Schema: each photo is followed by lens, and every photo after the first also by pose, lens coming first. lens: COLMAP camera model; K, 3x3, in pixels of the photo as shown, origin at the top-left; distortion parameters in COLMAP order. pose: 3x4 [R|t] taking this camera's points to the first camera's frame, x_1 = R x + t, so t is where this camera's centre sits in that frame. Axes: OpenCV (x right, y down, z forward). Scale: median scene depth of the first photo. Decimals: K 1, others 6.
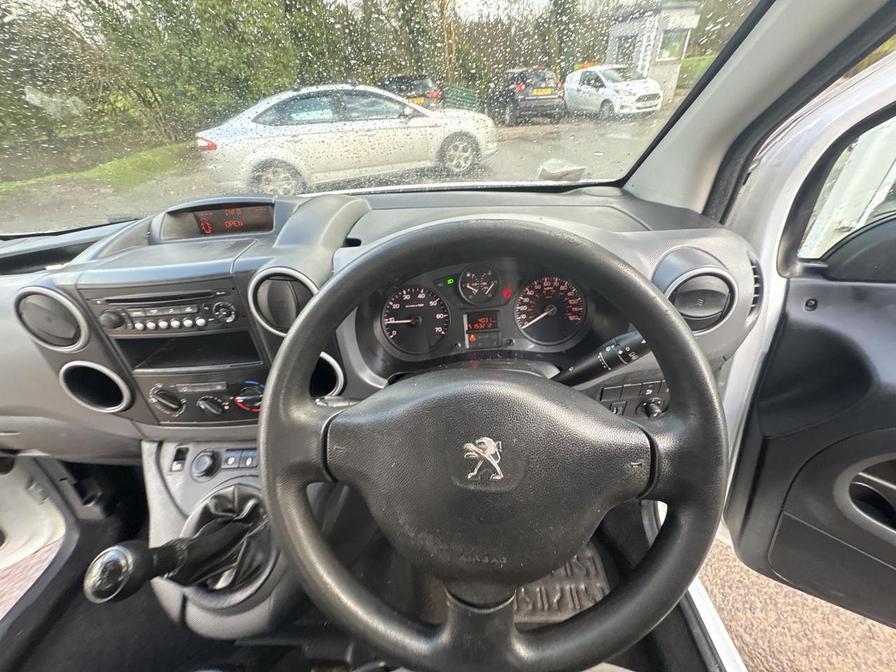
lens RADIAL K [[358.1, 0, 448.8], [0, 358.1, 337.6], [0, 0, 1]] dist [0.002223, -0.000085]
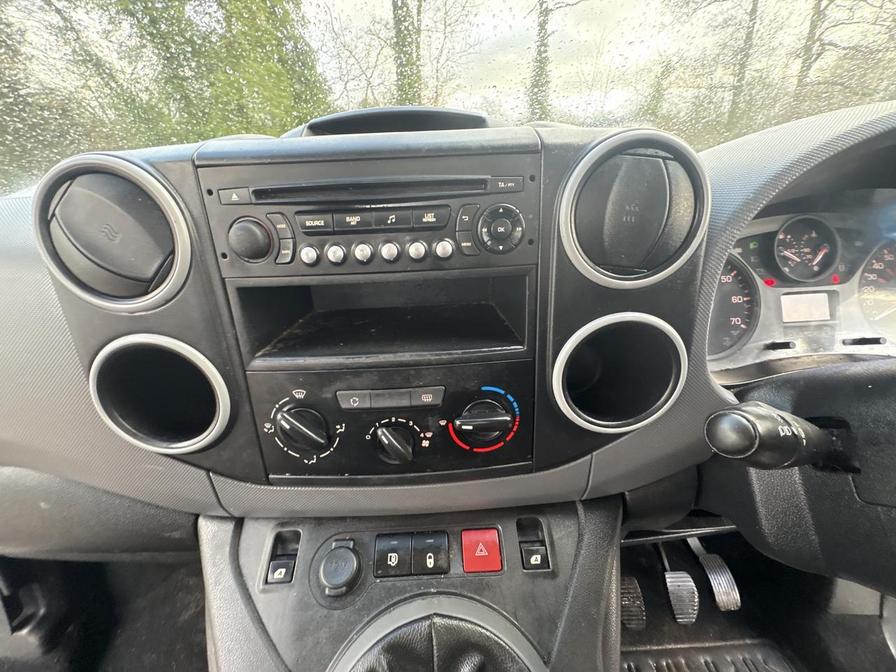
lens RADIAL K [[358.1, 0, 450.5], [0, 358.1, 336.3], [0, 0, 1]] dist [0.002223, -0.000085]
pose [[0.997533, 0.027689, 0.064510, -0.608744], [-0.014795, 0.981211, -0.192369, 0.141212], [-0.068624, 0.190939, 0.979200, 0.470696]]
